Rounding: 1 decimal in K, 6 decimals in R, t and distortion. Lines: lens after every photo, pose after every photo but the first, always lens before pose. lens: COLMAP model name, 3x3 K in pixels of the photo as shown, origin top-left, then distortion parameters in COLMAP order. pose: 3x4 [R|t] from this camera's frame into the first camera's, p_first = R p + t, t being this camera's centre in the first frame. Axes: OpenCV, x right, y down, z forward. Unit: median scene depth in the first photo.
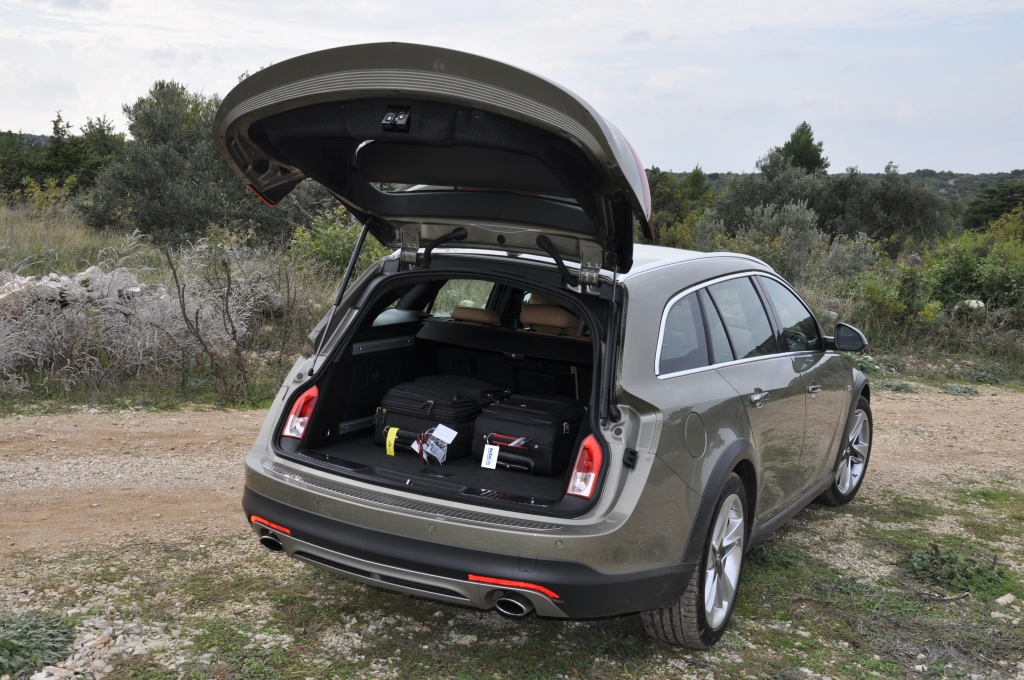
lens RADIAL K [[1159.3, 0, 512.0], [0, 1159.3, 340.0], [0, 0, 1]] dist [-0.002820, 0.303335]
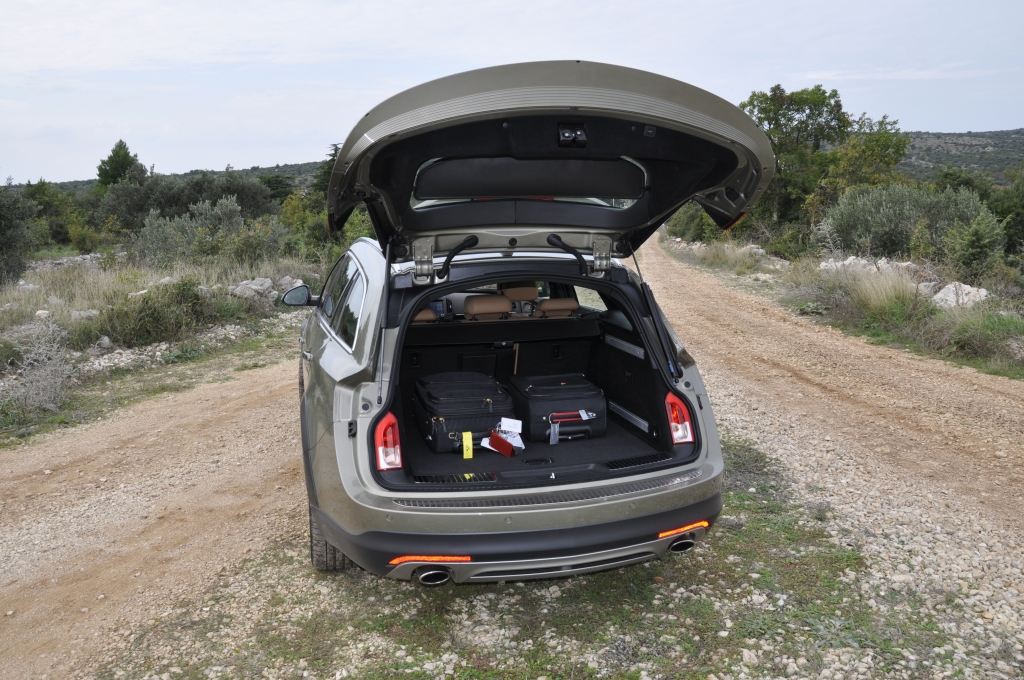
lens RADIAL K [[811.8, 0, 512.0], [0, 811.8, 340.0], [0, 0, 1]] dist [-0.103078, 0.001341]
pose [[0.741553, -0.192105, 0.642803, -0.354838], [0.148345, 0.981363, 0.122151, -0.060703], [-0.654289, 0.004775, 0.756230, 0.279306]]
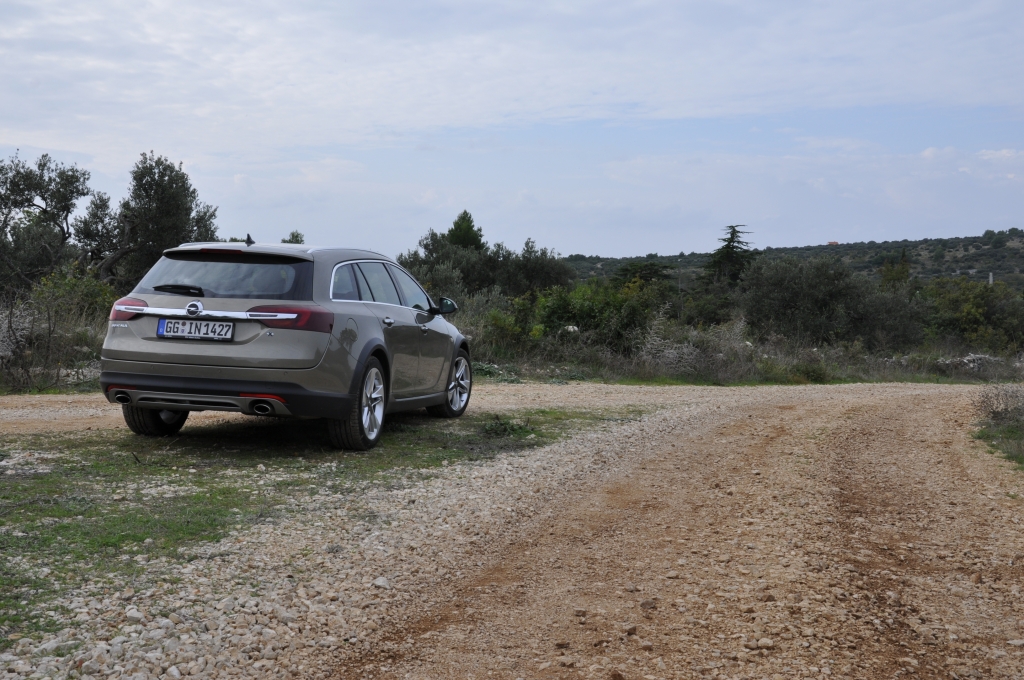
lens RADIAL K [[1164.9, 0, 512.0], [0, 1164.9, 340.0], [0, 0, 1]] dist [-0.020175, 0.351334]
pose [[0.962368, -0.041940, 0.268492, -0.068427], [0.063481, 0.995378, -0.072056, 0.161833], [-0.264229, 0.086388, 0.960583, -0.590419]]
